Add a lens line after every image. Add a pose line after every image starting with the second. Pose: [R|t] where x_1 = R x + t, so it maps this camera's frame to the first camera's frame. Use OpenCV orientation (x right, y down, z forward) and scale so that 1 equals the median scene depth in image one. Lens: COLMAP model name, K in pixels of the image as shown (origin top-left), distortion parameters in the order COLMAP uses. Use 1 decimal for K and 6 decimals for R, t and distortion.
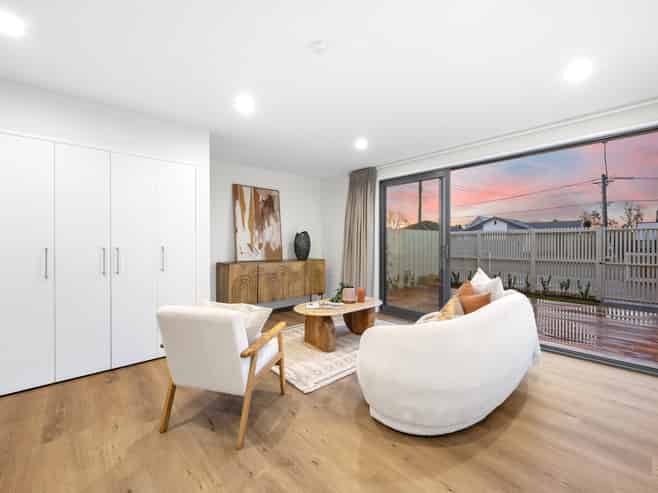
lens RADIAL K [[302.1, 0, 330.3], [0, 302.1, 244.8], [0, 0, 1]] dist [-0.001757, -0.000096]
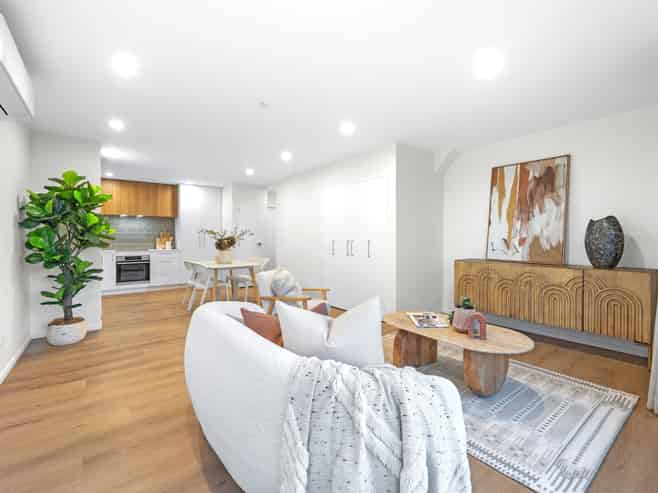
lens RADIAL K [[302.1, 0, 330.7], [0, 302.1, 241.8], [0, 0, 1]] dist [-0.001757, -0.000096]
pose [[-0.094290, 0.013552, -0.995452, 0.534376], [-0.006120, 0.999881, 0.014192, -0.003580], [0.995526, 0.007431, -0.094196, 0.595464]]
